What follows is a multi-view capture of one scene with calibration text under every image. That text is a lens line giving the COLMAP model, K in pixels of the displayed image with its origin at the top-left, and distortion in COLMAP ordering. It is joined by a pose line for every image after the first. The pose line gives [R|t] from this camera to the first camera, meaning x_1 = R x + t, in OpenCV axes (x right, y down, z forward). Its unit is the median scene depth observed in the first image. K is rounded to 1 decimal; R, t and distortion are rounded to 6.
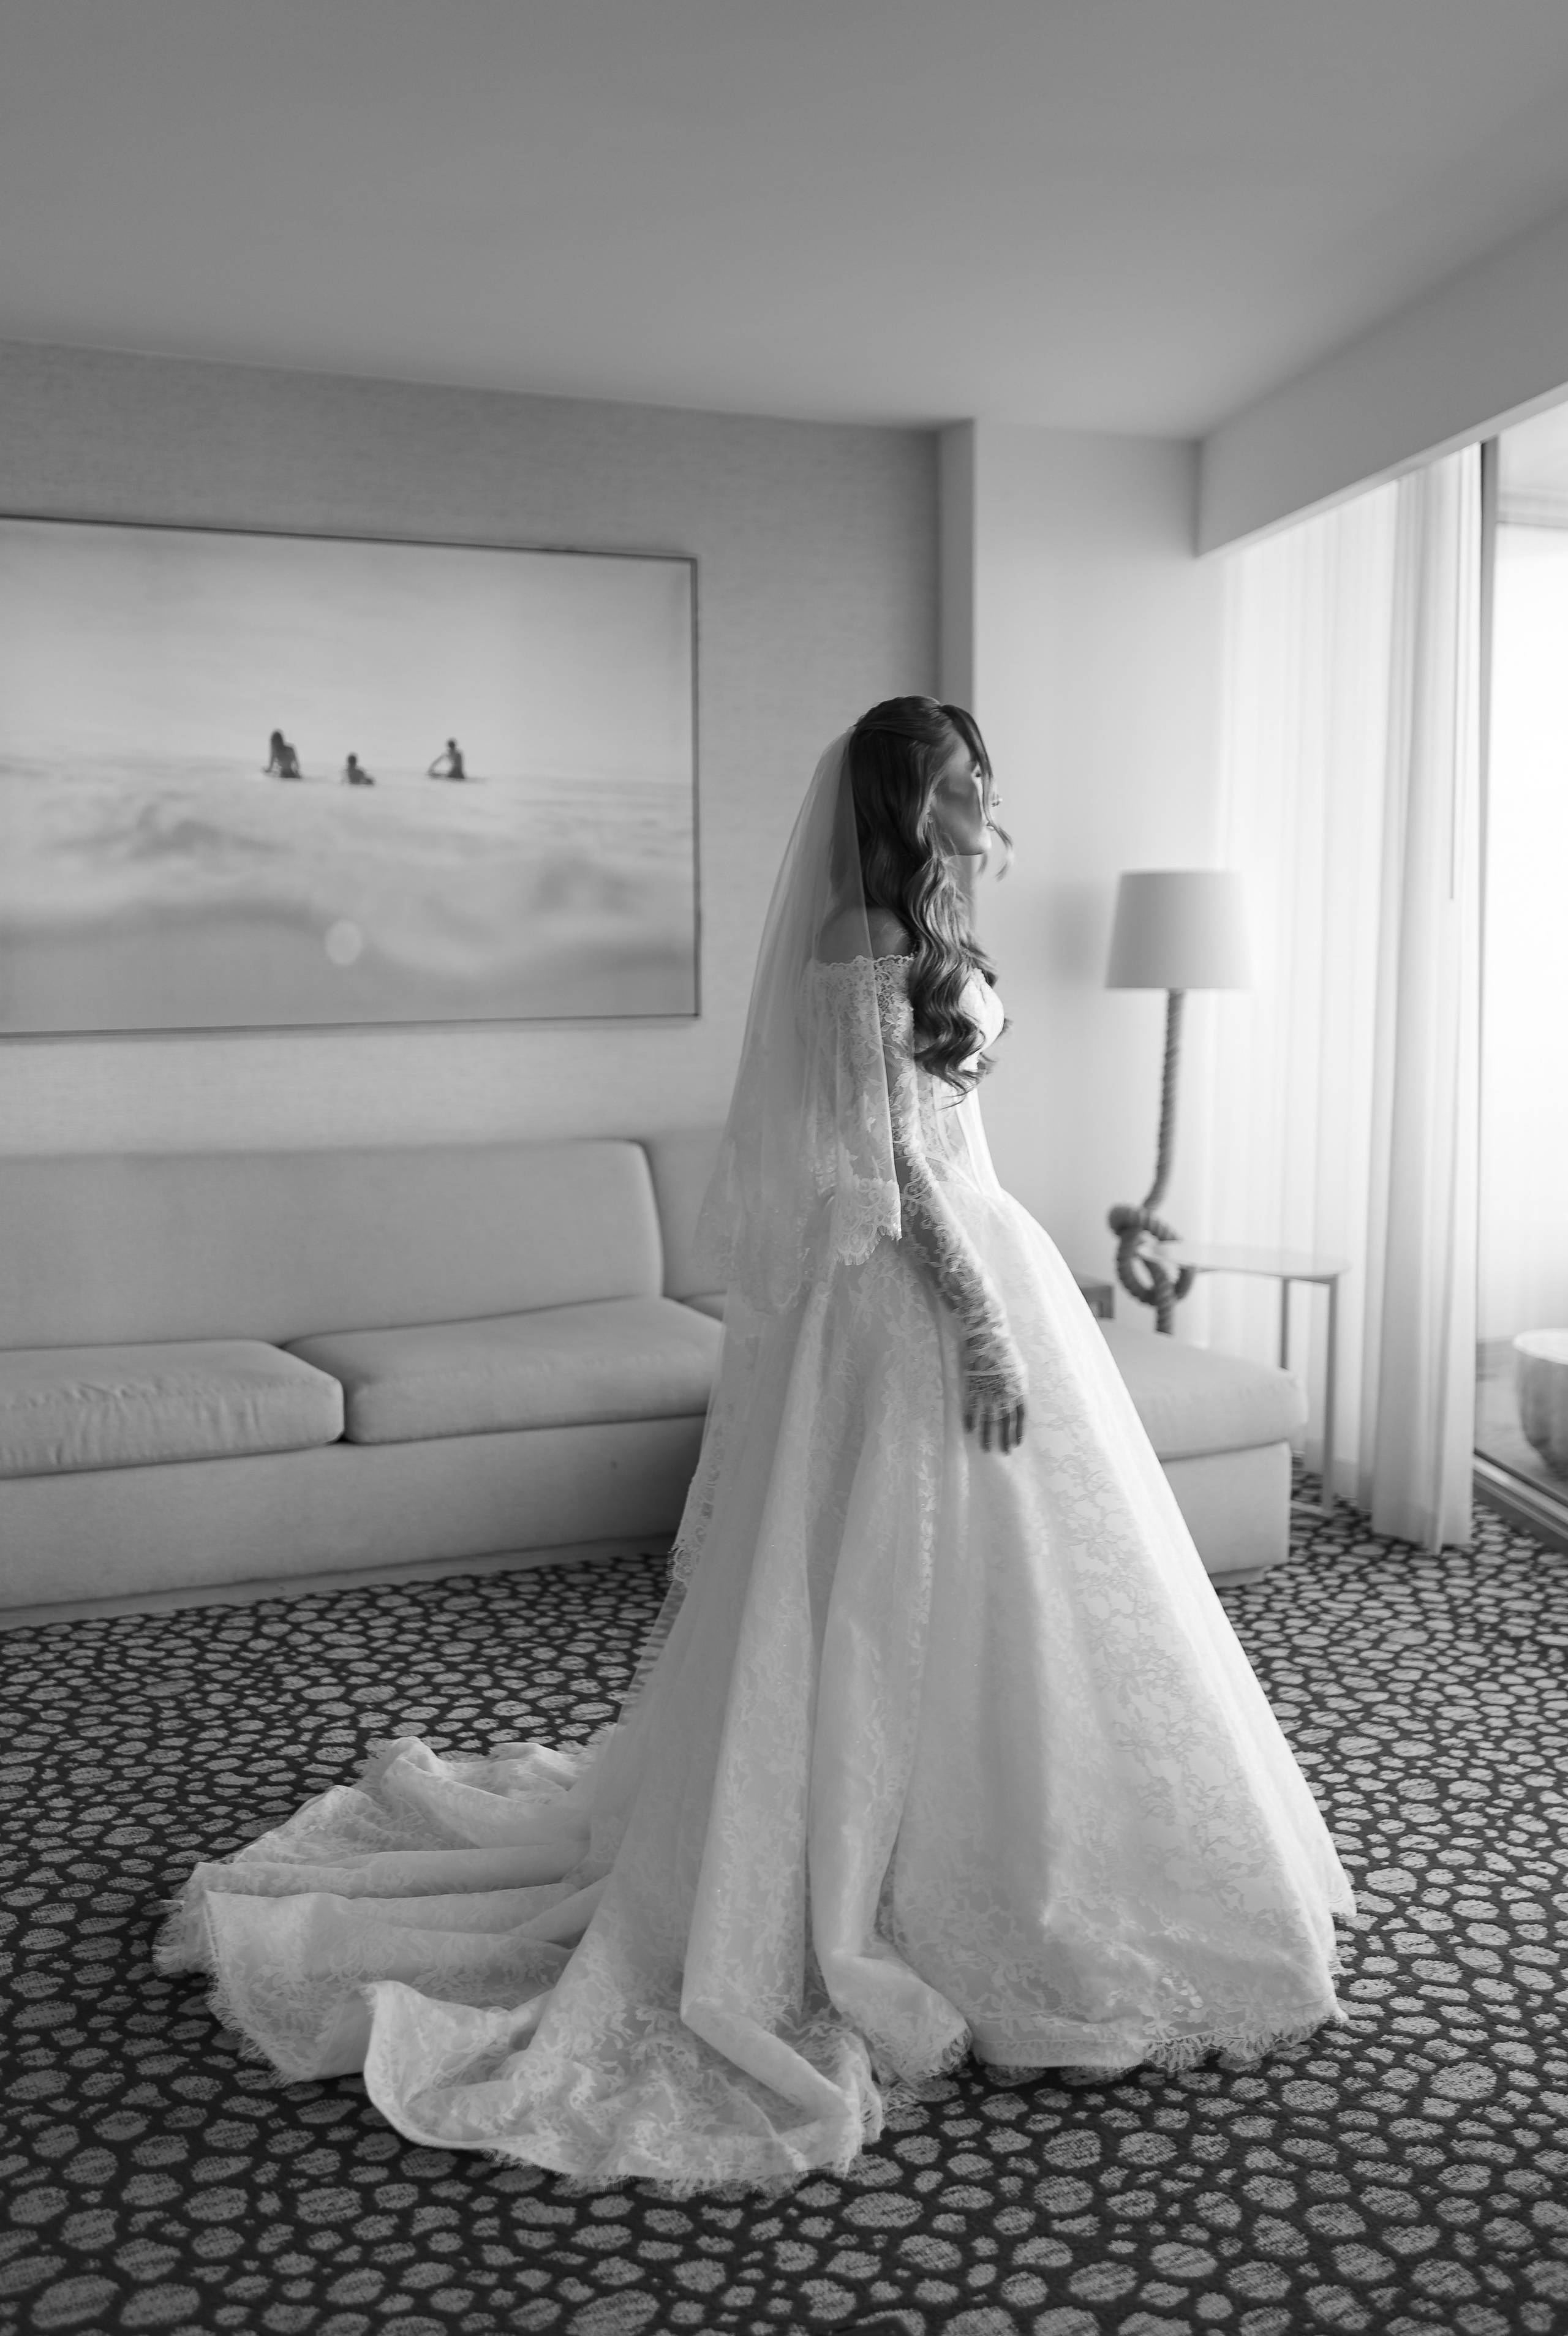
lens RADIAL K [[2287.4, 0, 784.0], [0, 2287.4, 1168.0], [0, 0, 1]] dist [-0.001907, -0.005313]
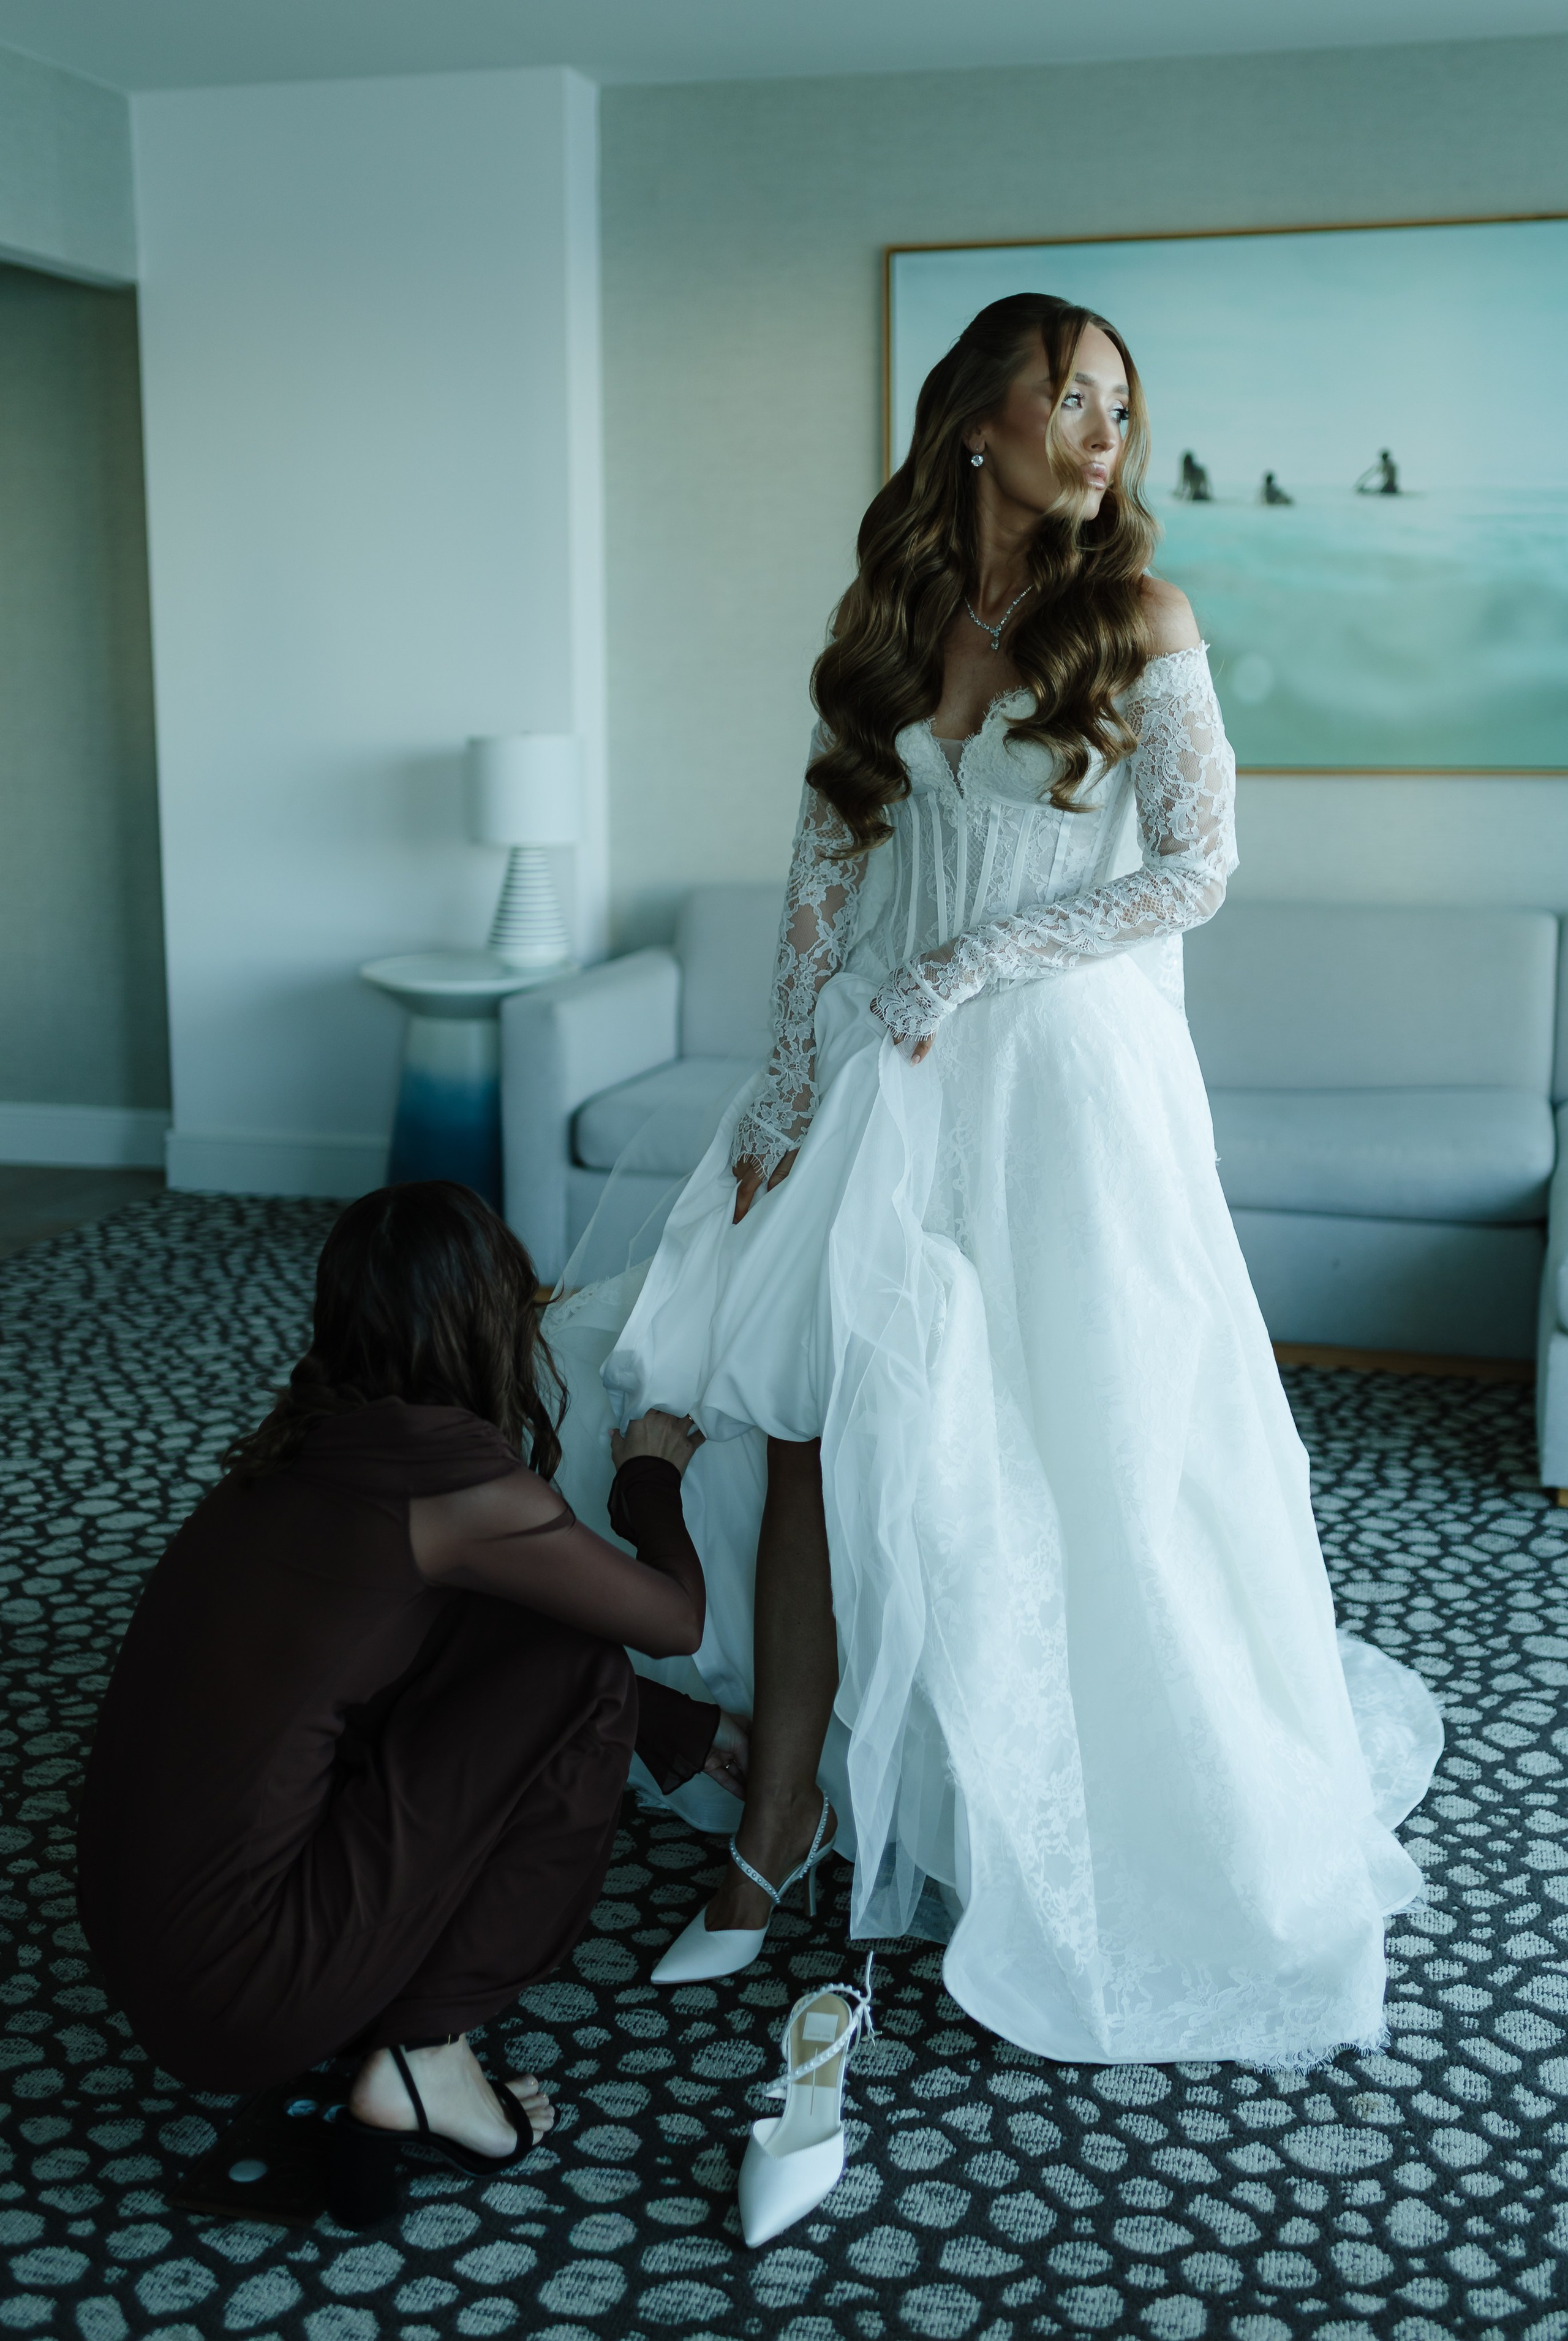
lens RADIAL K [[2292.0, 0, 784.0], [0, 2292.0, 1170.5], [0, 0, 1]] dist [-0.001907, -0.005313]
pose [[0.774680, 0.136486, -0.617448, 0.268817], [-0.068666, 0.988812, 0.132424, -0.009771], [0.628614, -0.060189, 0.775385, 0.134156]]
